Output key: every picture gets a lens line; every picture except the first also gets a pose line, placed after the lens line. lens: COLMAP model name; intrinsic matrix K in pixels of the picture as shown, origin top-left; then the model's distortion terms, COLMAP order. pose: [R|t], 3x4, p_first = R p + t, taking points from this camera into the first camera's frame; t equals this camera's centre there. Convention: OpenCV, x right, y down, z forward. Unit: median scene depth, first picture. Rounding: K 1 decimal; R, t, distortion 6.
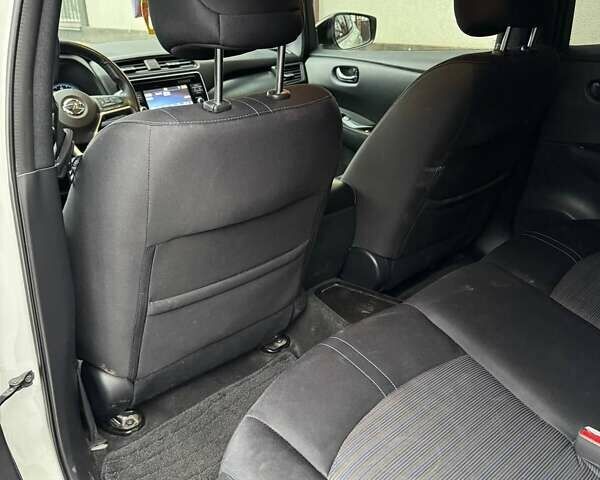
lens RADIAL K [[544.4, 0, 300.0], [0, 544.4, 240.0], [0, 0, 1]] dist [0.105055, -0.248974]
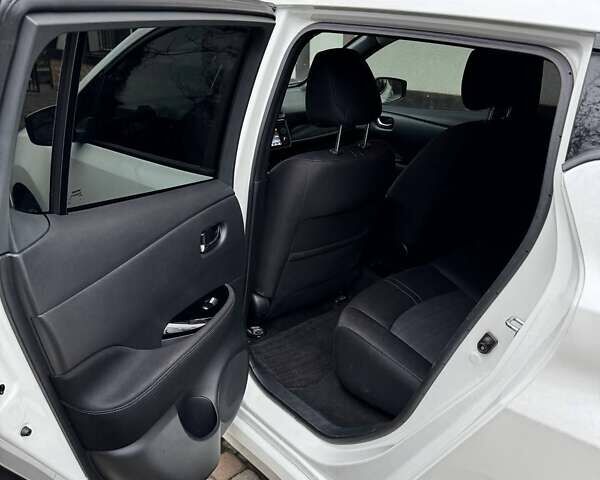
lens RADIAL K [[544.4, 0, 300.0], [0, 544.4, 240.0], [0, 0, 1]] dist [0.105055, -0.248974]
pose [[0.998972, 0.041651, -0.017903, -0.172193], [-0.042395, 0.998159, -0.043371, 0.121931], [0.016063, 0.044085, 0.998899, -0.709879]]
